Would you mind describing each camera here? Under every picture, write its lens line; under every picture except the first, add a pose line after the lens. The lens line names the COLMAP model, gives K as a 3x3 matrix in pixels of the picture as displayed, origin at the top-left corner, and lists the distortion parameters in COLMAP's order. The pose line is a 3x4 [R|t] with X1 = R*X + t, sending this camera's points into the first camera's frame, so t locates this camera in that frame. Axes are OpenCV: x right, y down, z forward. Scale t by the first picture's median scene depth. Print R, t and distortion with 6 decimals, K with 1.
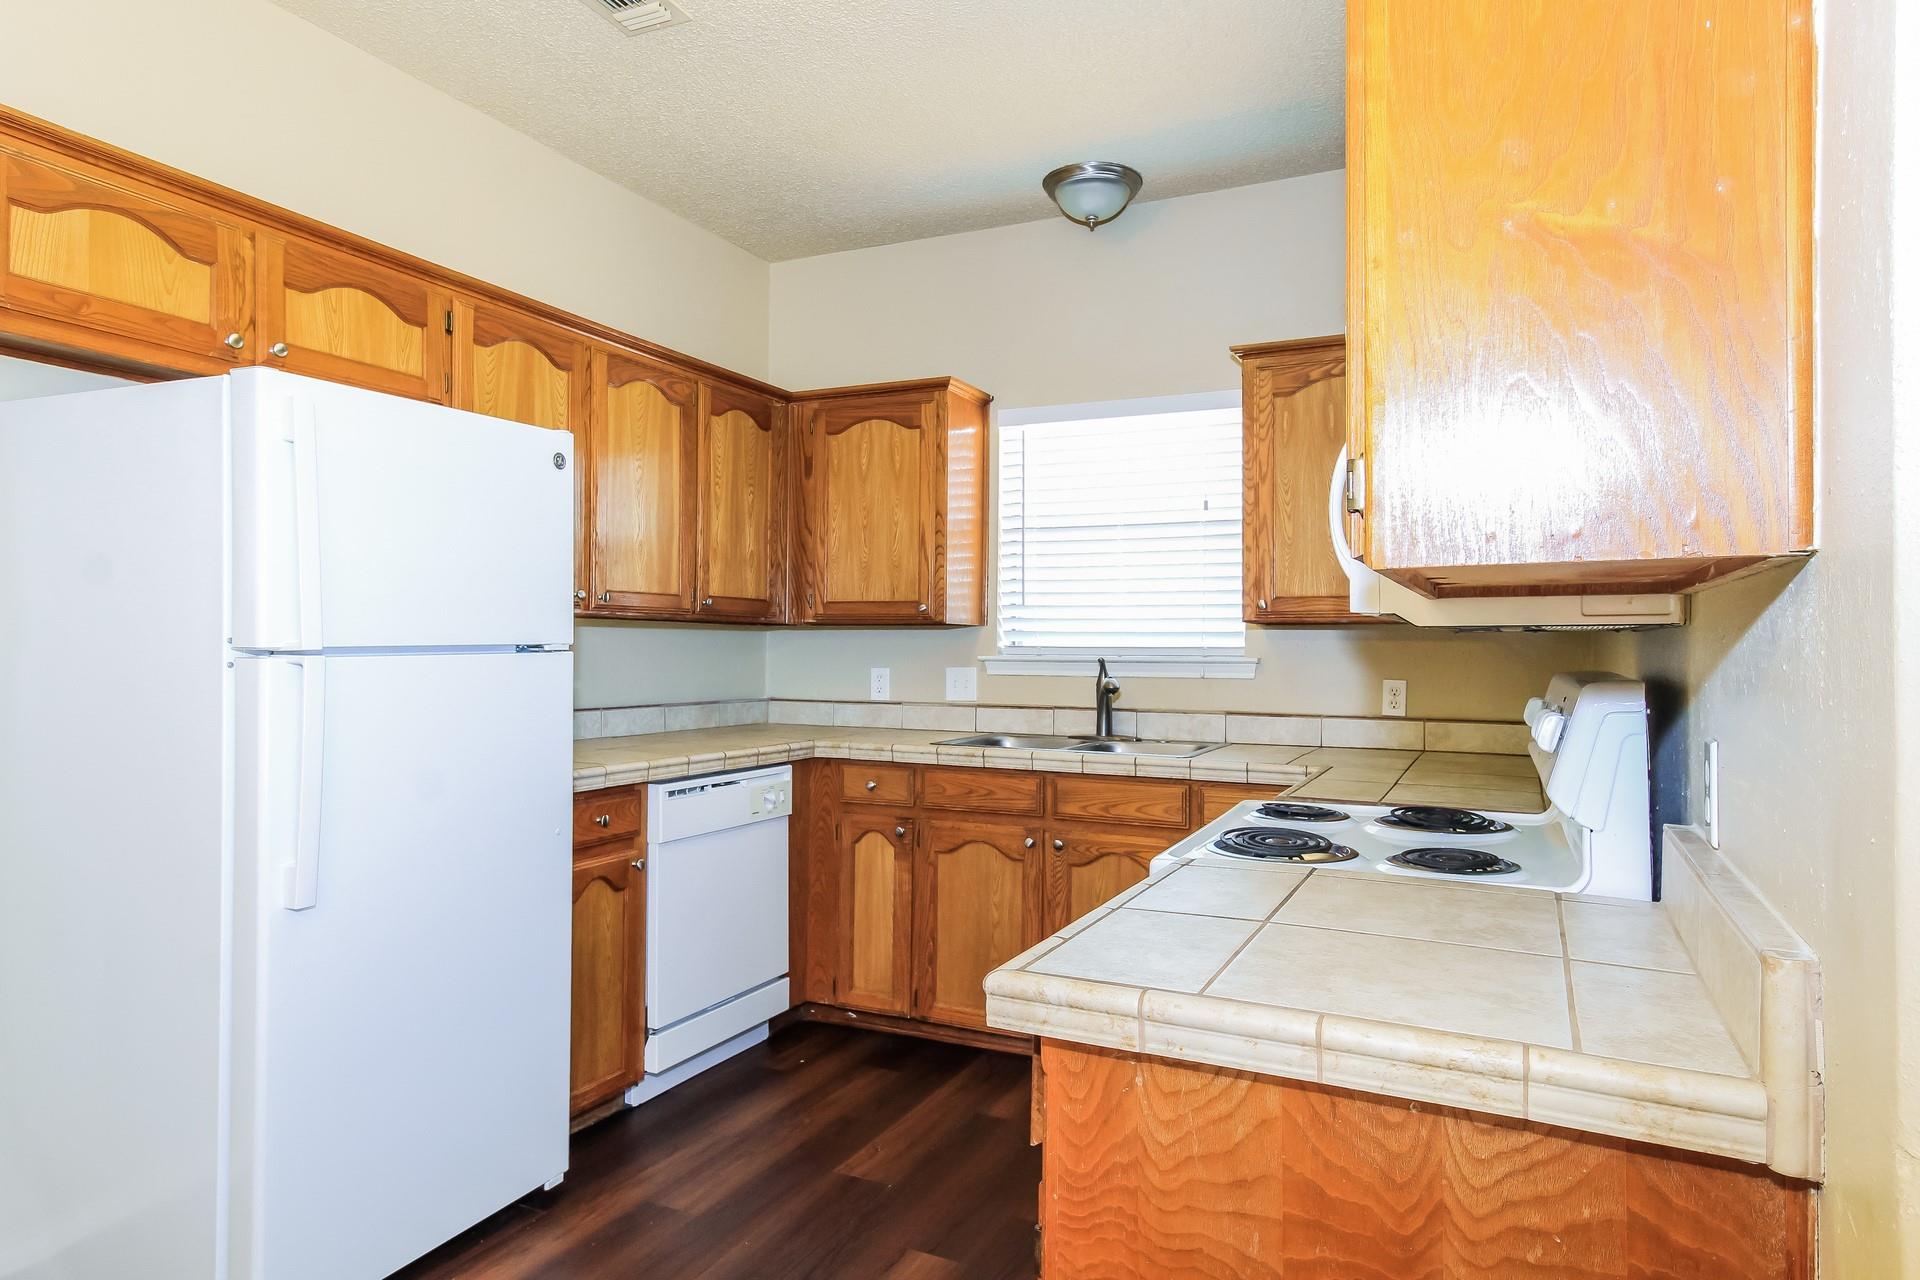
lens RADIAL K [[1156.3, 0, 960.0], [0, 1156.3, 640.0], [0, 0, 1]] dist [0.026249, 0.000553]
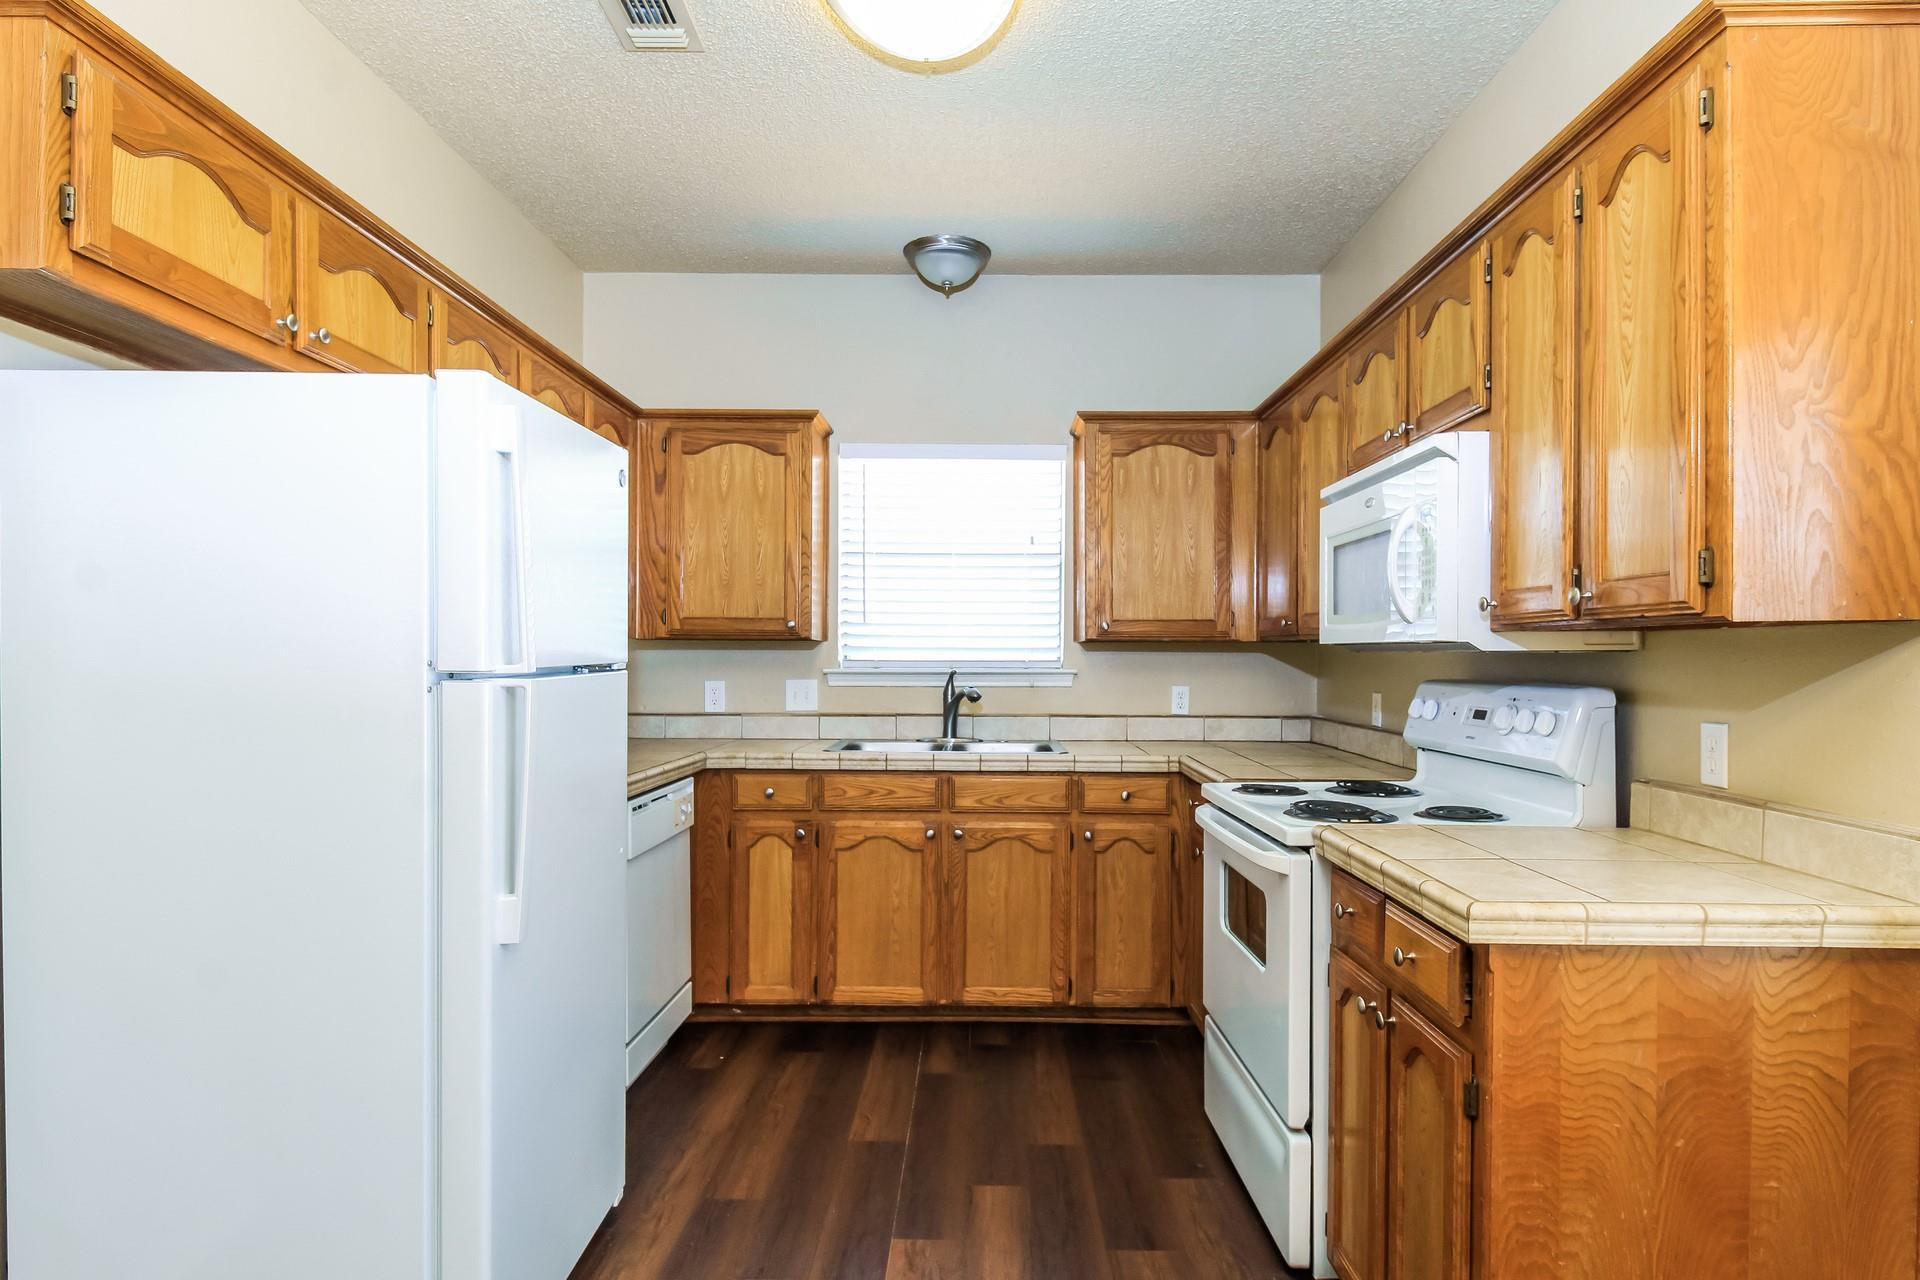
lens RADIAL K [[1083.7, 0, 972.8], [0, 1083.7, 663.2], [0, 0, 1]] dist [0.000417, -0.000359]
pose [[0.905139, -0.004730, 0.425089, -0.339698], [-0.001406, 0.999899, 0.014121, -0.007077], [-0.425113, -0.013379, 0.905041, 0.023904]]
